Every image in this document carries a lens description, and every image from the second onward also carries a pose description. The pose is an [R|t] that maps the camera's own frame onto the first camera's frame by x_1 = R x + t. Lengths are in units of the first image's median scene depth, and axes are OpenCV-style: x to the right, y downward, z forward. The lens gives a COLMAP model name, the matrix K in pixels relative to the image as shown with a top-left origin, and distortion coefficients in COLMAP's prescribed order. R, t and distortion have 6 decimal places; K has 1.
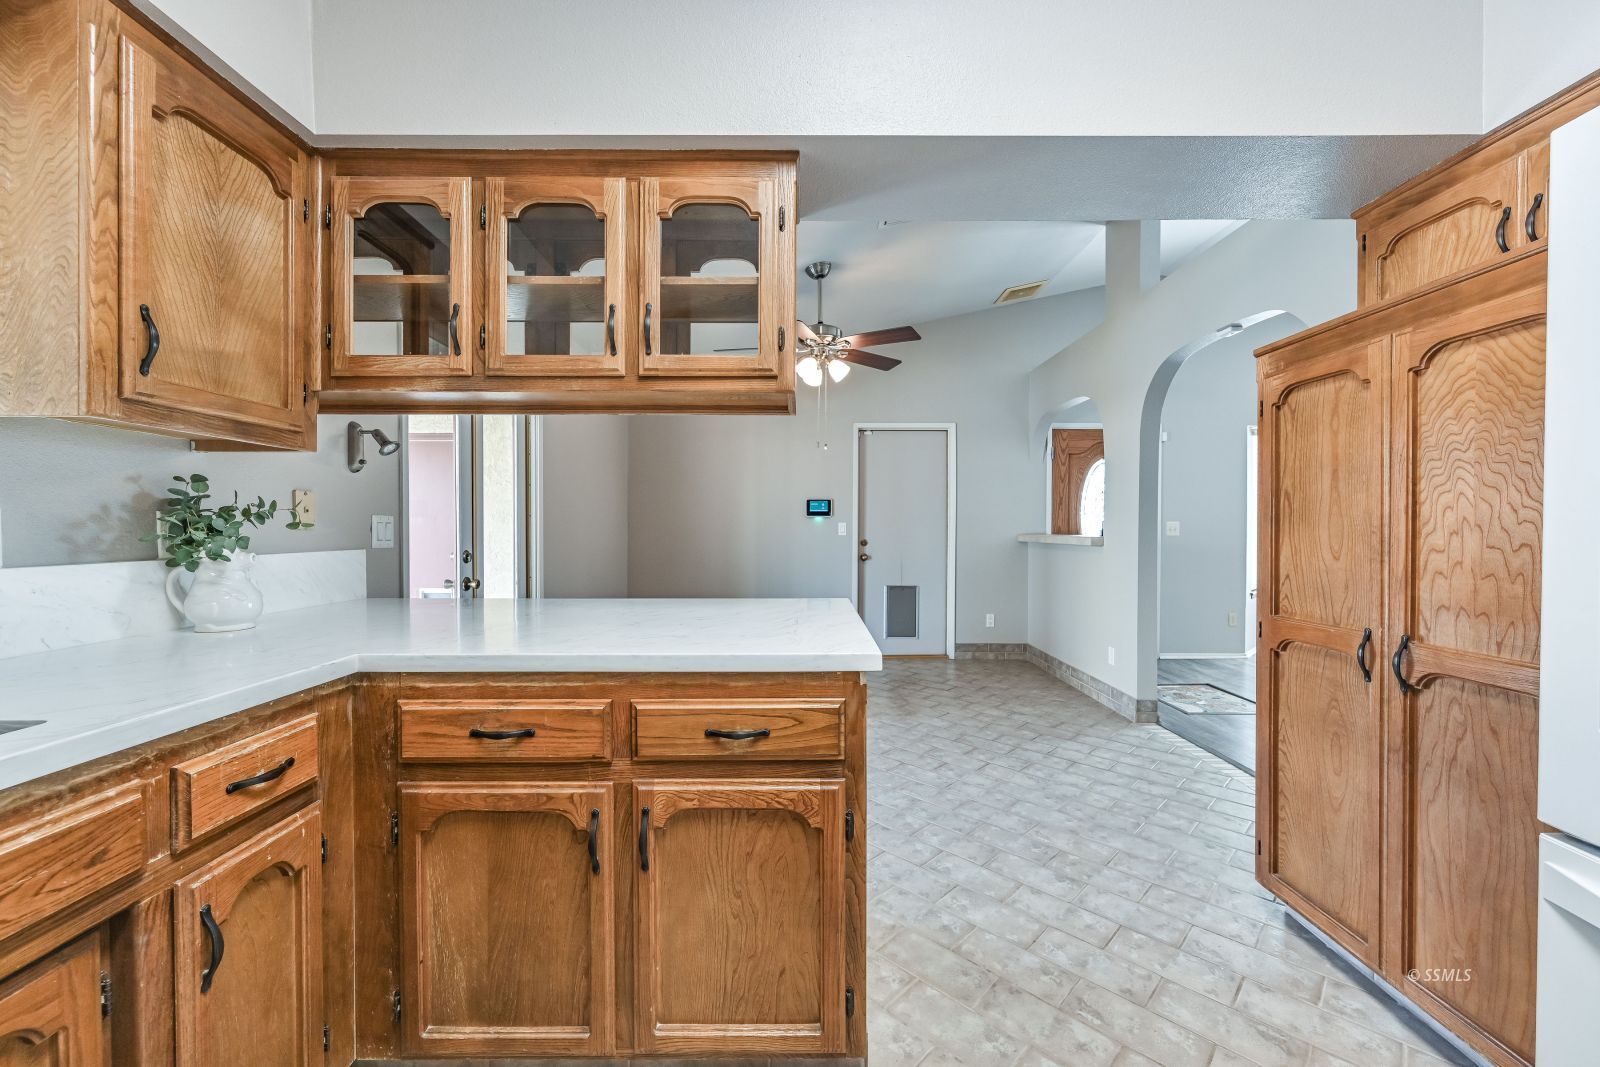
lens RADIAL K [[636.2, 0, 825.1], [0, 636.2, 534.6], [0, 0, 1]] dist [-0.000445, 0.000368]
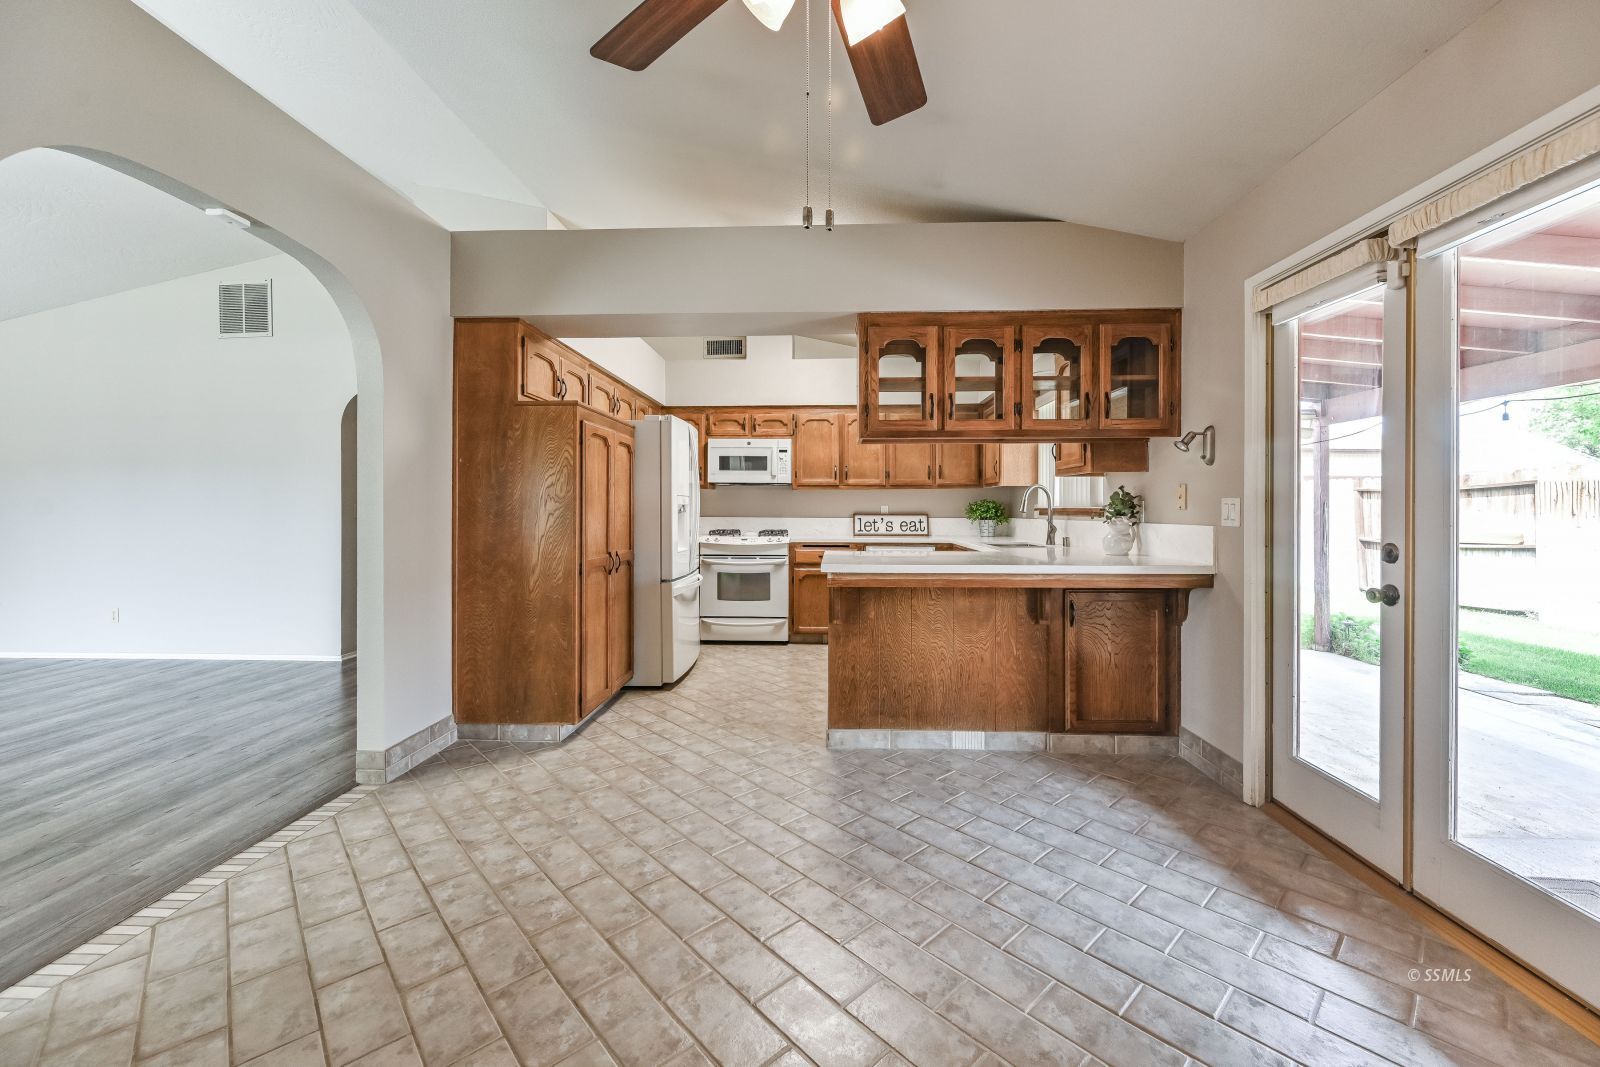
lens RADIAL K [[636.2, 0, 790.6], [0, 636.2, 507.1], [0, 0, 1]] dist [-0.000445, 0.000368]
pose [[-0.994850, 0.000615, 0.101360, -0.048792], [0.001489, 0.999962, 0.008542, -0.037320], [-0.101351, 0.008649, -0.994813, 3.393364]]
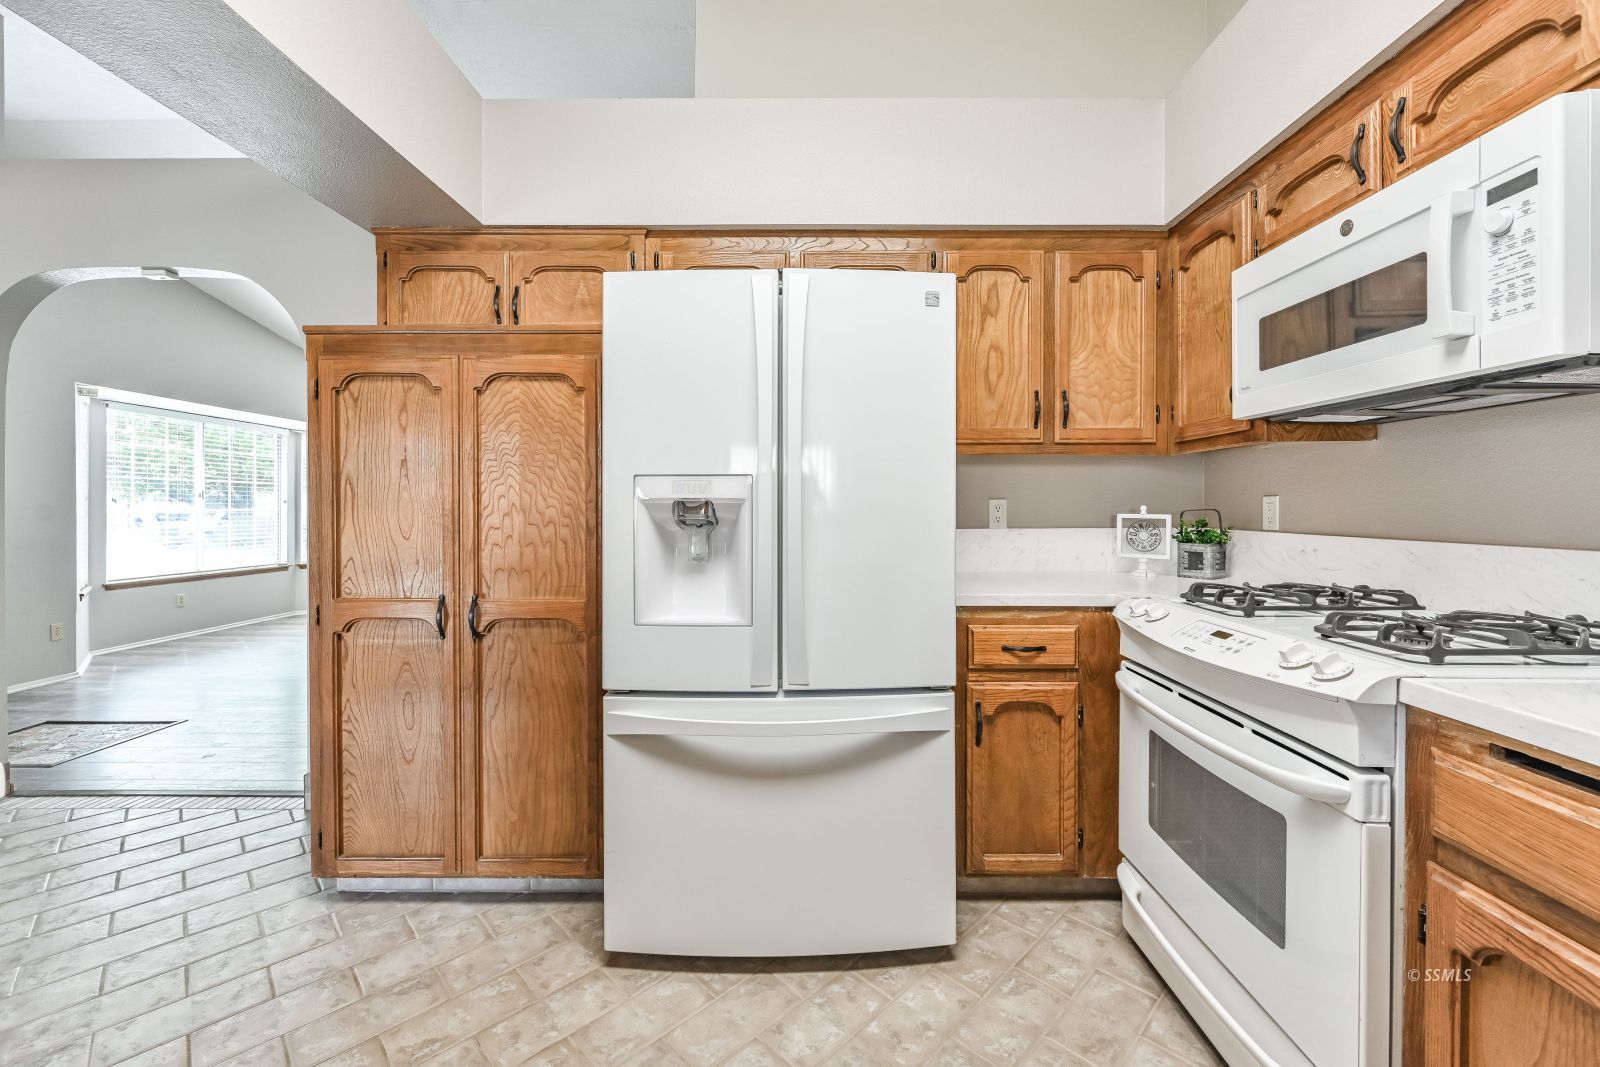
lens RADIAL K [[636.2, 0, 788.3], [0, 636.2, 513.7], [0, 0, 1]] dist [-0.000445, 0.000368]
pose [[0.035473, -0.006180, 0.999352, -0.335223], [0.013482, 0.999893, 0.005705, -0.003759], [-0.999280, 0.013271, 0.035552, 0.313482]]
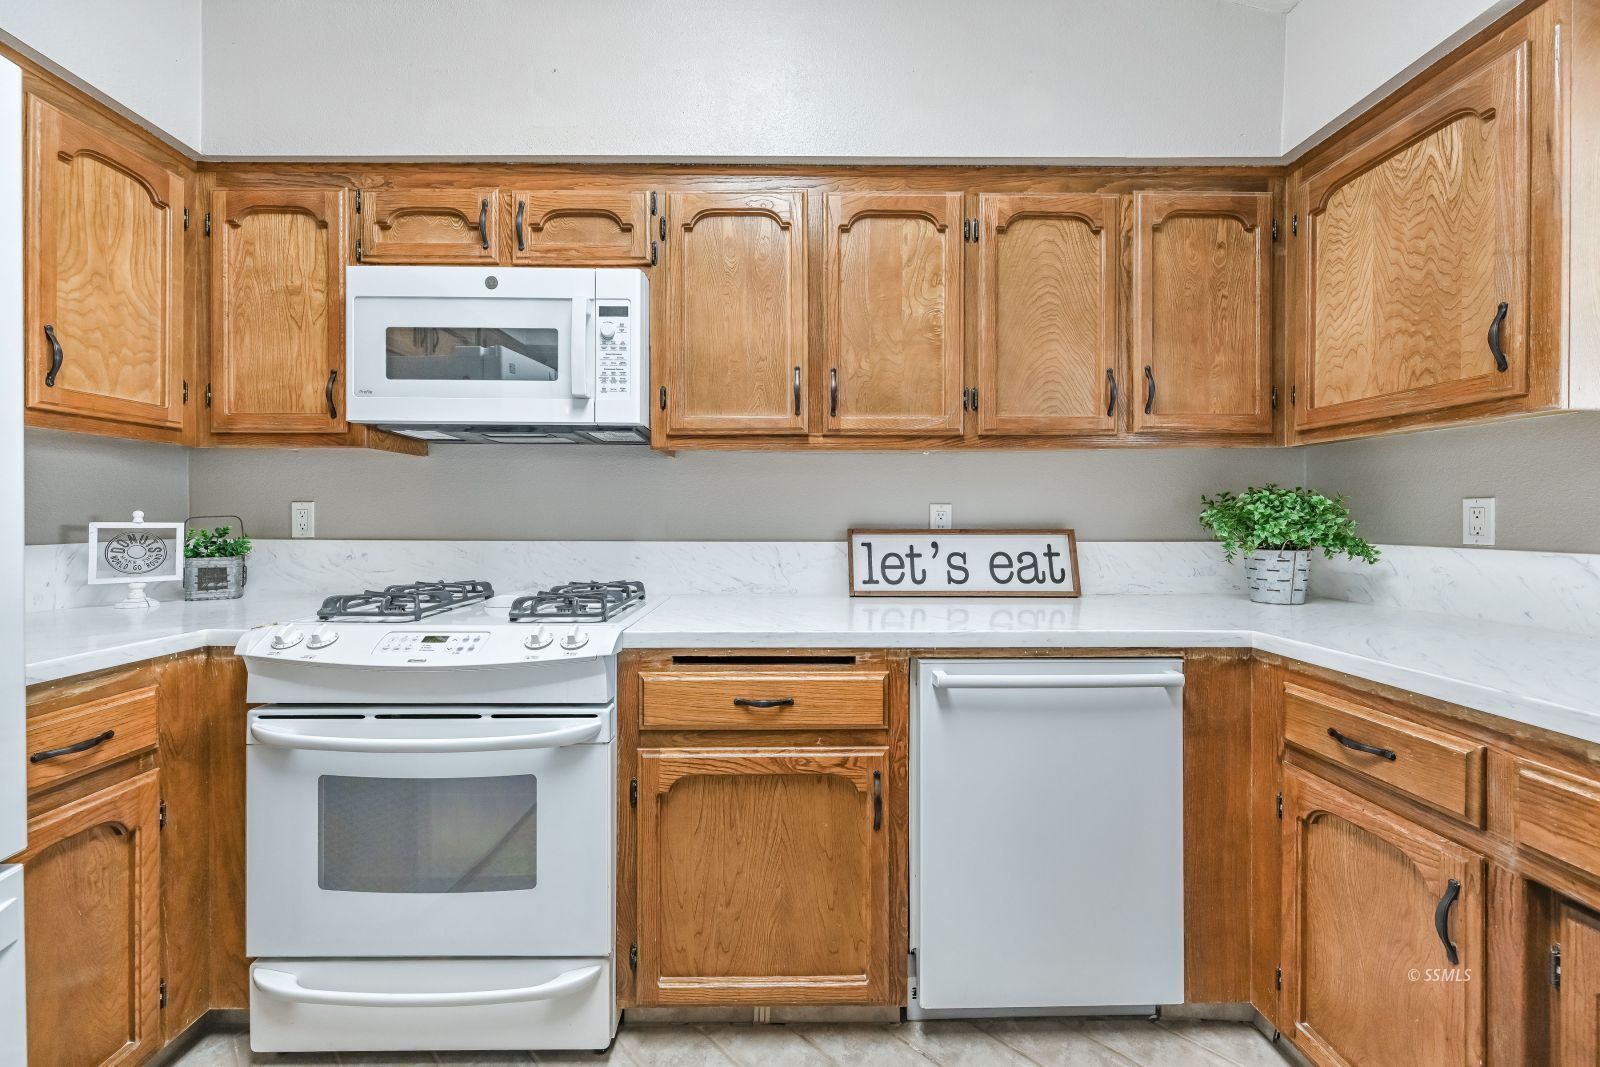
lens RADIAL K [[636.2, 0, 799.1], [0, 636.2, 516.8], [0, 0, 1]] dist [-0.000445, 0.000368]
pose [[-0.999997, 0.002161, -0.000764, 0.070166], [0.002150, 0.999886, 0.014921, -0.006632], [0.000796, 0.014919, -0.999888, 0.647449]]
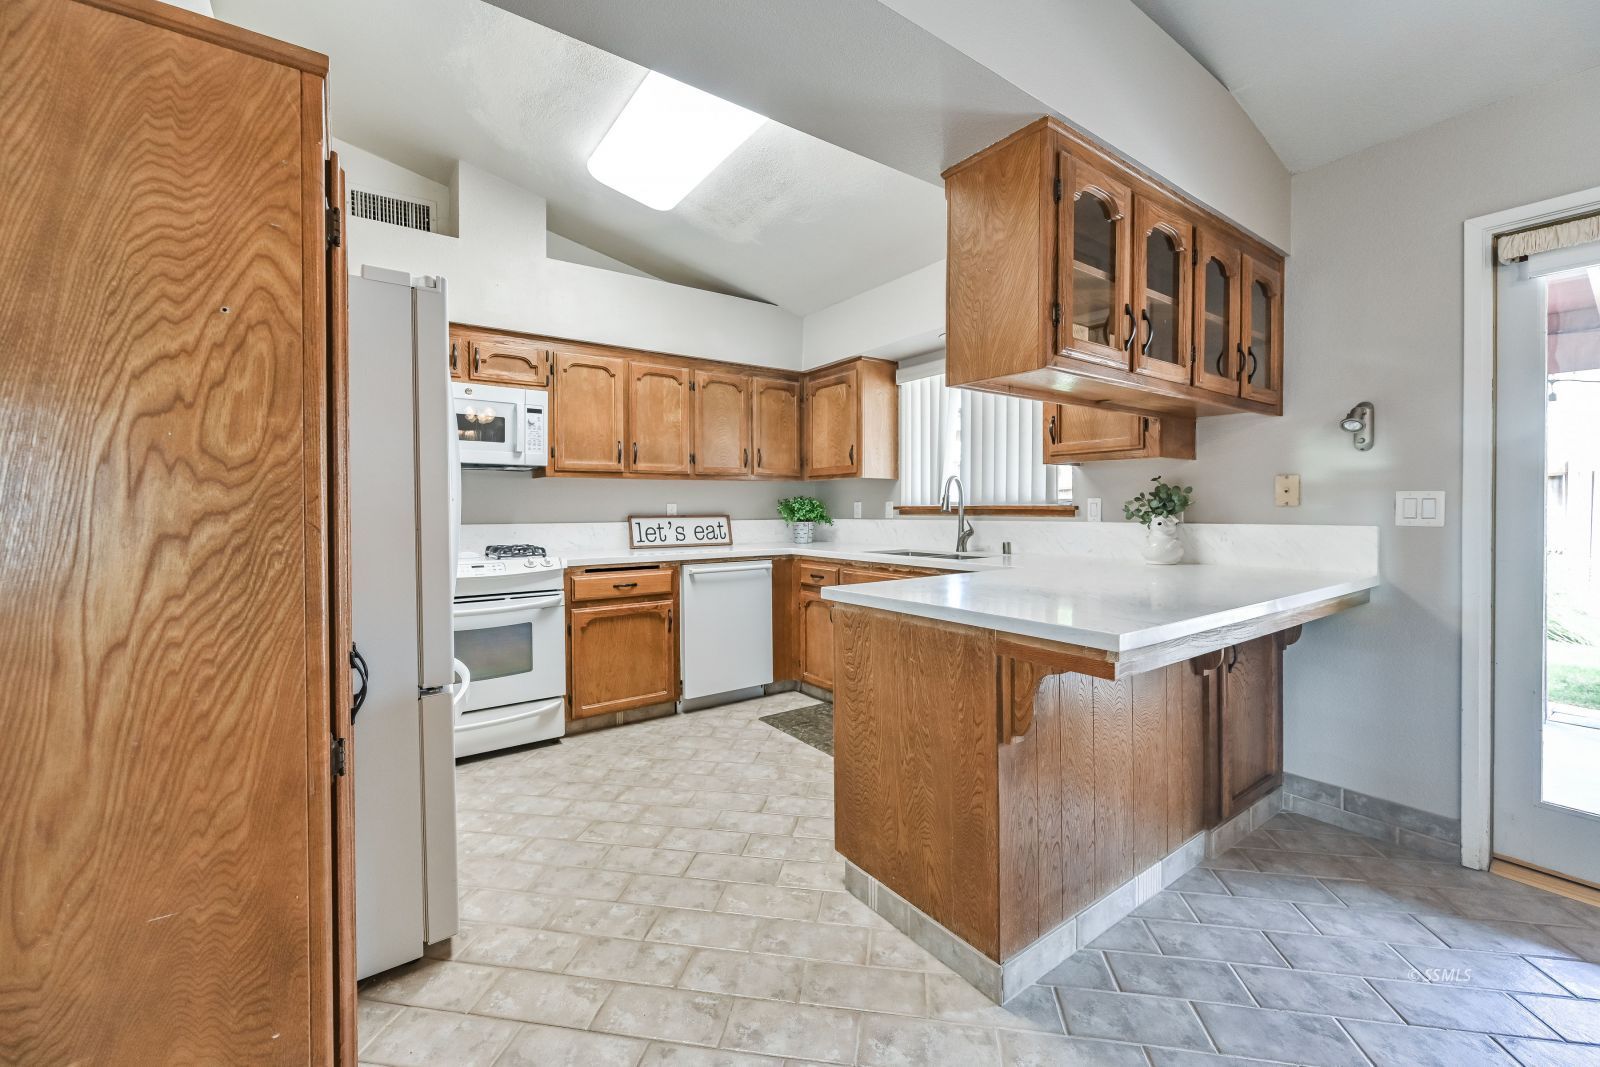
lens RADIAL K [[636.2, 0, 793.7], [0, 636.2, 512.5], [0, 0, 1]] dist [-0.000445, 0.000368]
pose [[-0.837127, 0.010732, -0.546903, 0.859180], [0.001090, 0.999838, 0.017952, -0.022614], [0.547007, 0.014432, -0.837004, 1.953469]]
